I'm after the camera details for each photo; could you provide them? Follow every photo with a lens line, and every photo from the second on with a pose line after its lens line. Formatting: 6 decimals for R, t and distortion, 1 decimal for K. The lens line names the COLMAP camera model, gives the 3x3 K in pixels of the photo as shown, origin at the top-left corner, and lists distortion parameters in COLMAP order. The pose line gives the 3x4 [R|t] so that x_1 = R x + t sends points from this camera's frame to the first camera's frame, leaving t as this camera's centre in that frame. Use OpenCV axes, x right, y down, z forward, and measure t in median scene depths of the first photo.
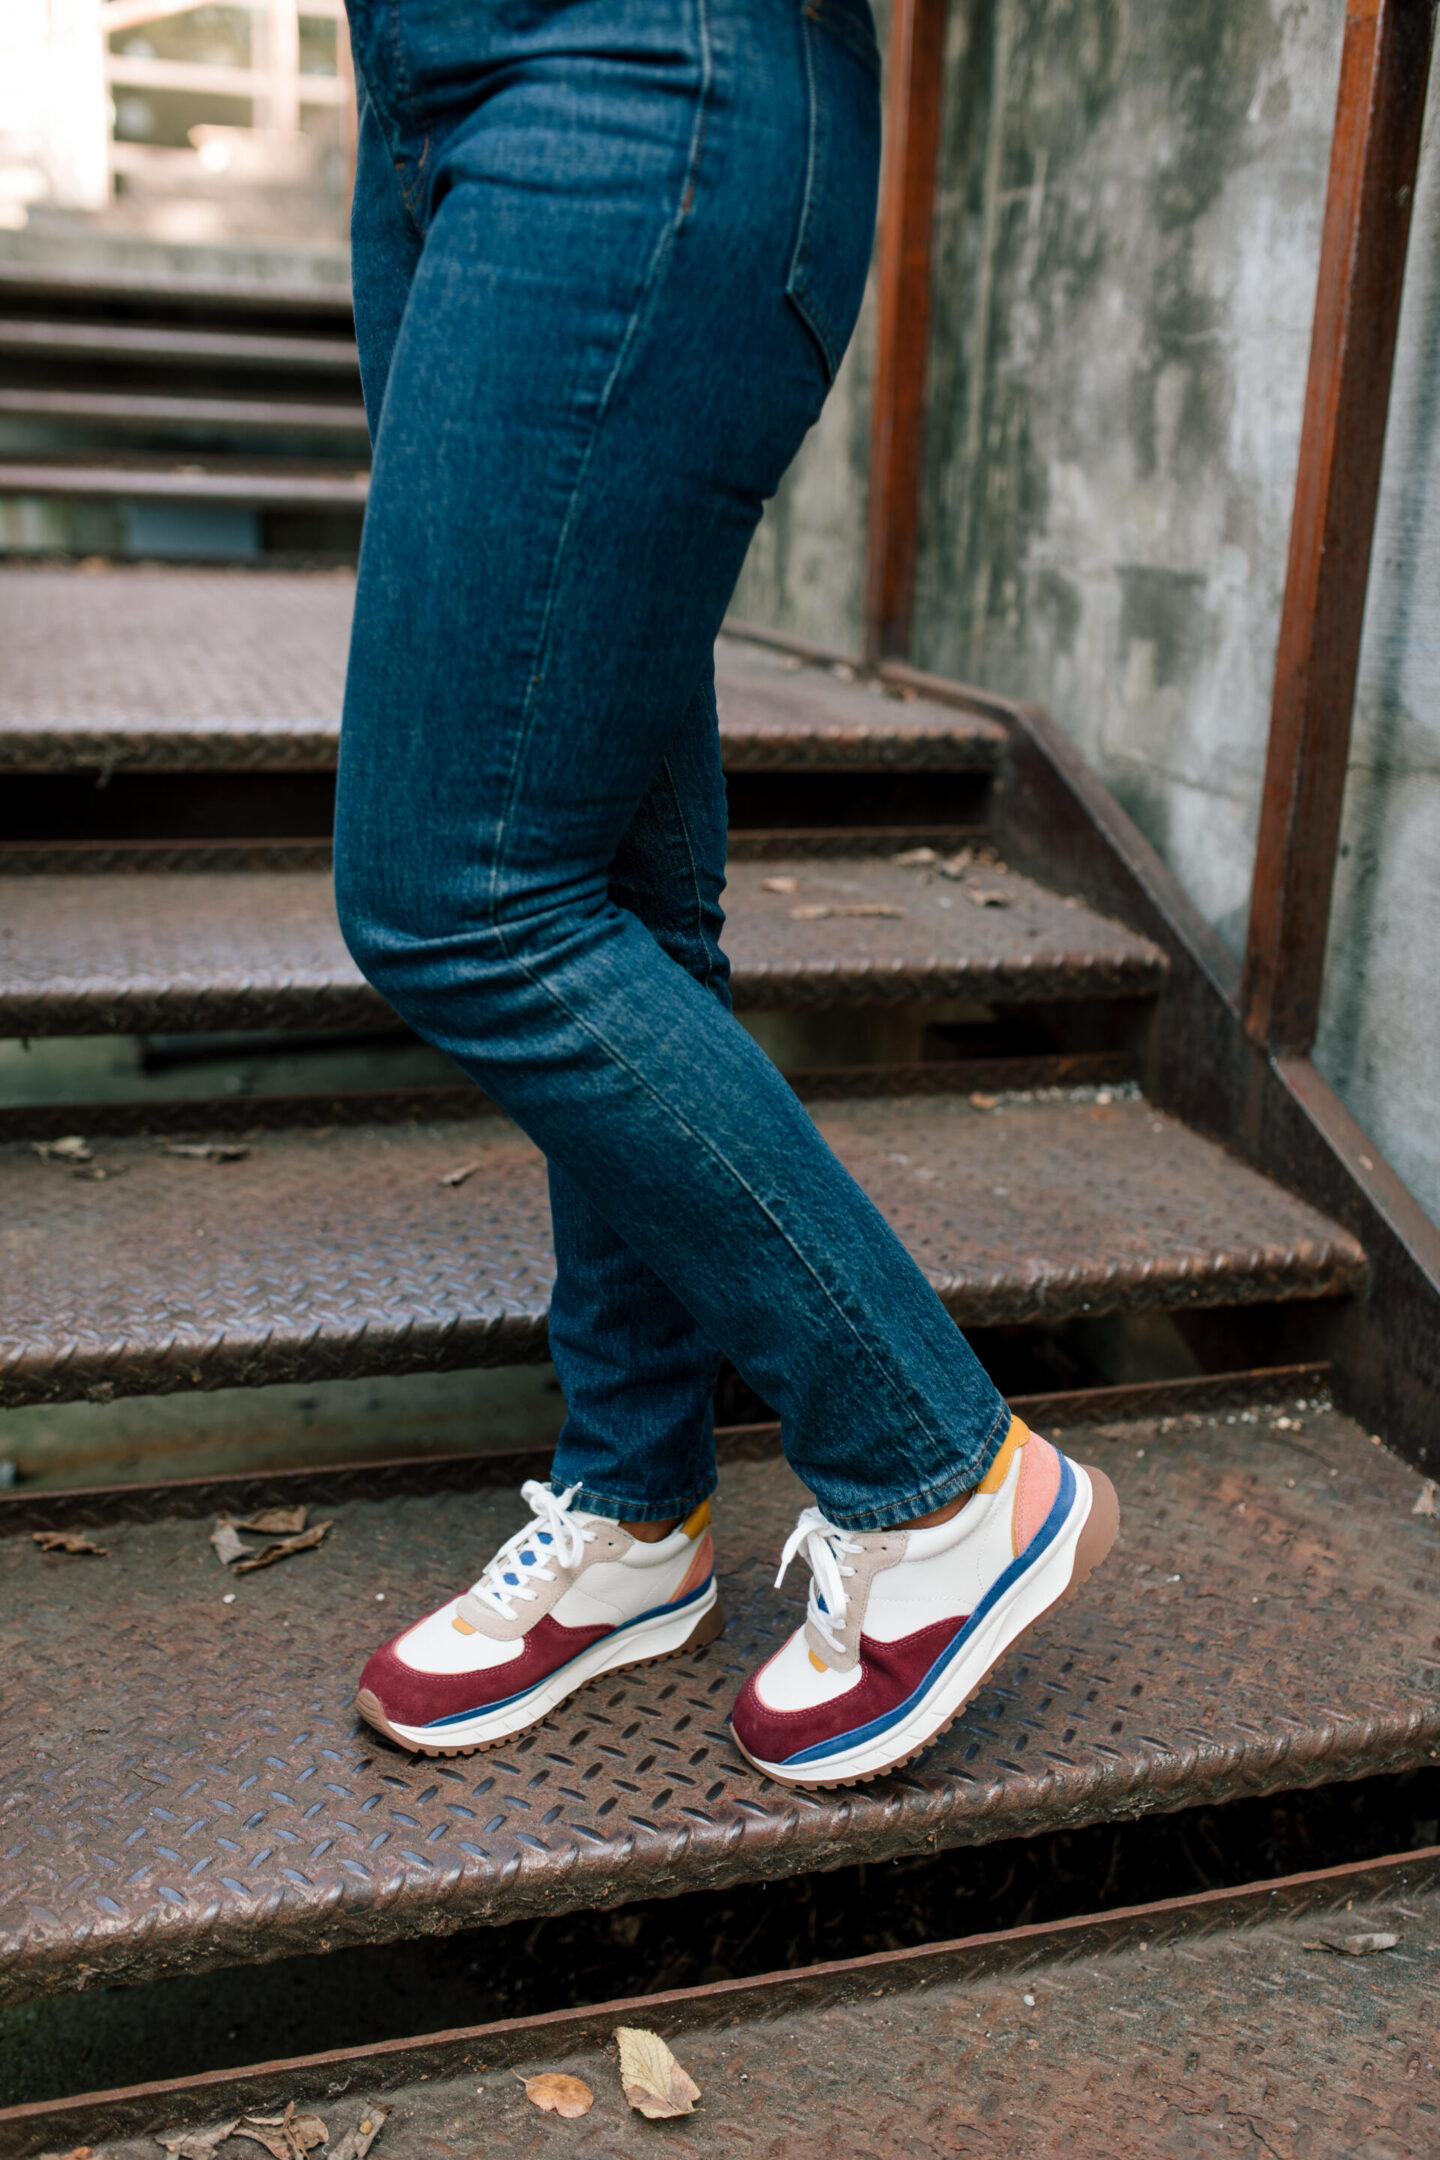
lens RADIAL K [[2074.8, 0, 719.8], [0, 2074.8, 1083.2], [0, 0, 1]] dist [-0.026913, 0.000000]
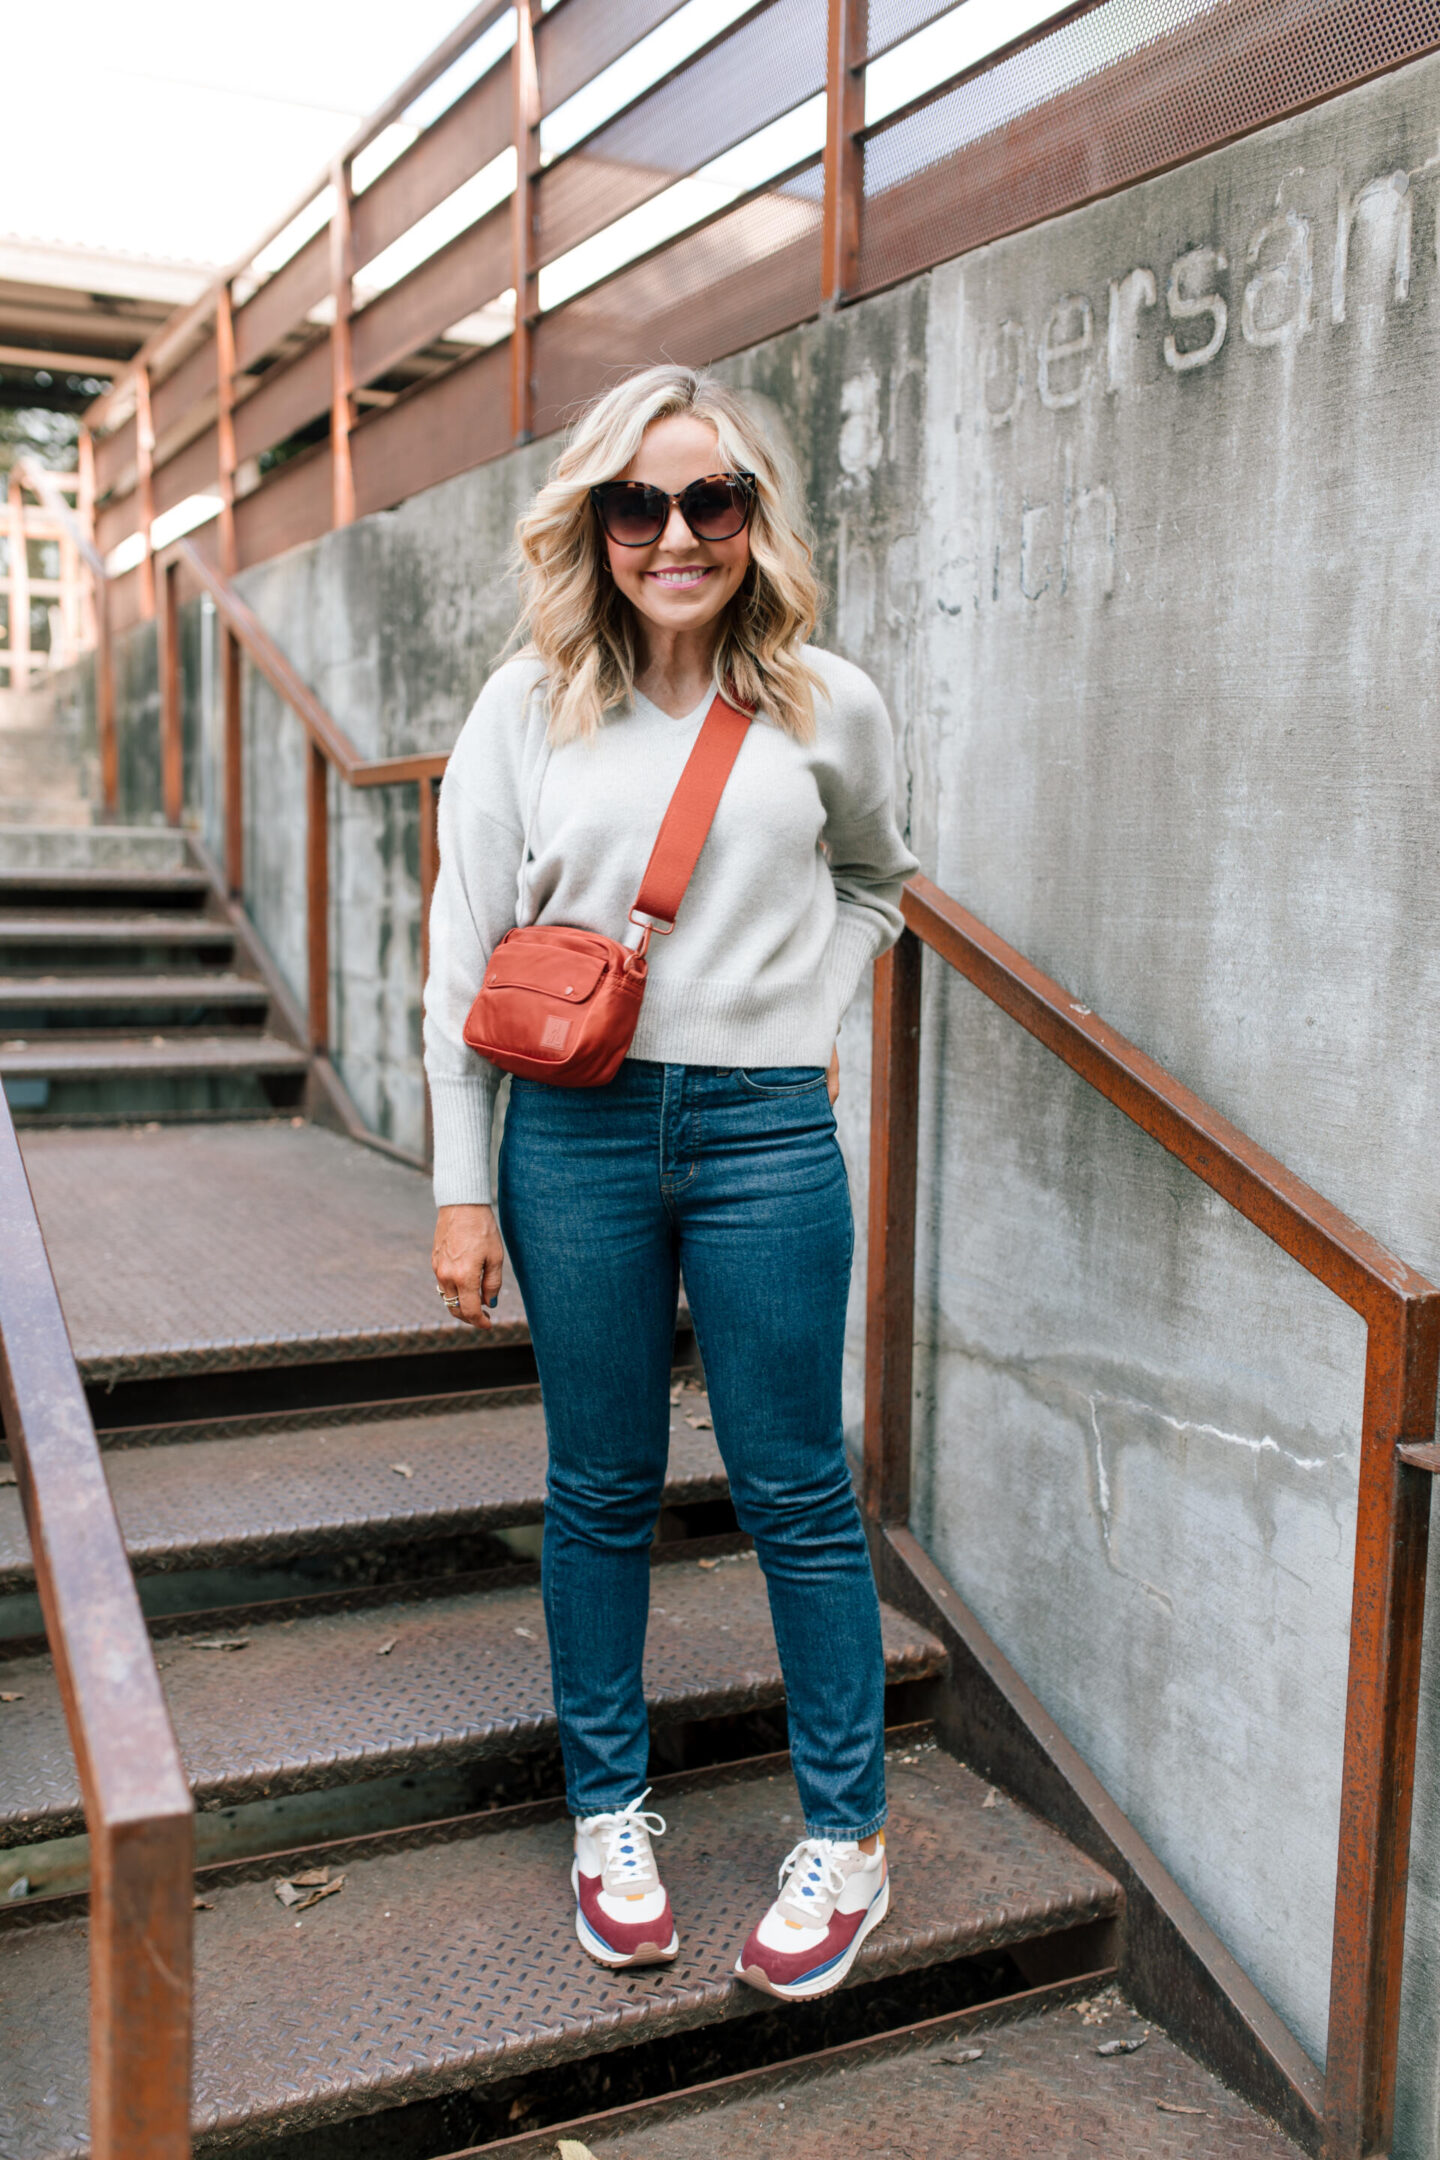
lens RADIAL K [[2074.8, 0, 725.6], [0, 2074.8, 1078.5], [0, 0, 1]] dist [-0.026913, 0.000000]
pose [[0.985452, -0.041896, 0.164707, -0.115877], [0.070336, 0.982786, -0.170835, -0.096174], [-0.154714, 0.179935, 0.971436, -0.665046]]
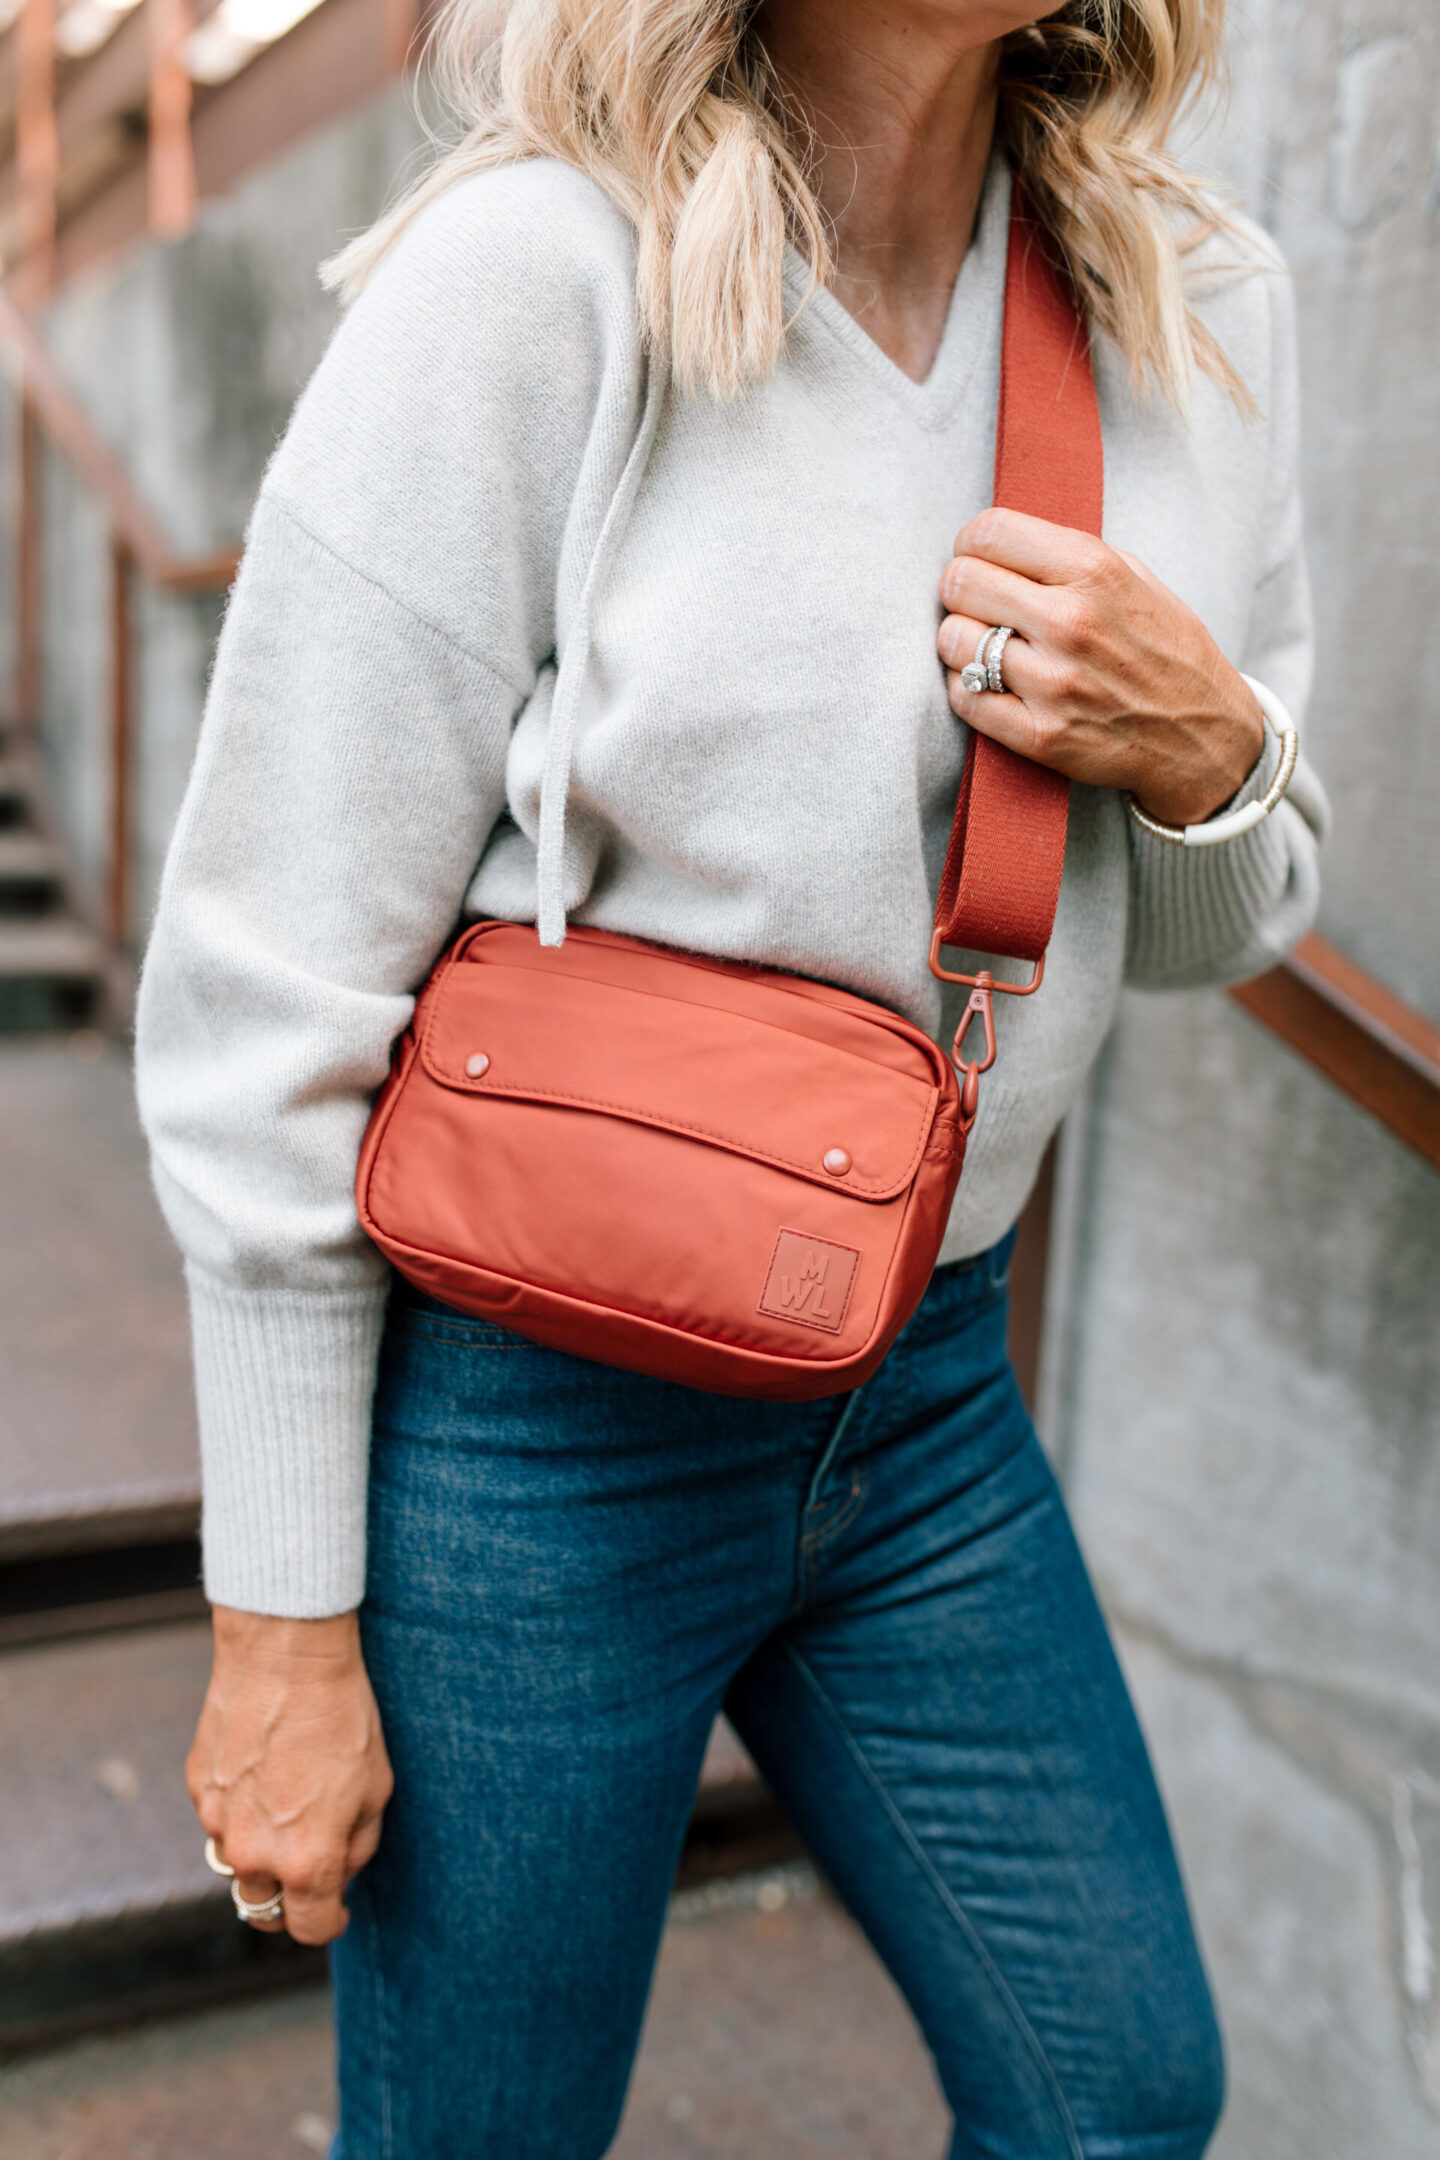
lens RADIAL K [[2074.8, 0, 727.7], [0, 2074.8, 1064.5], [0, 0, 1]] dist [-0.026913, 0.000000]
pose [[0.977732, -0.019259, 0.208973, -0.021752], [0.042454, 0.993343, -0.107084, -0.314848], [-0.205520, 0.113571, 0.972041, 0.087195]]
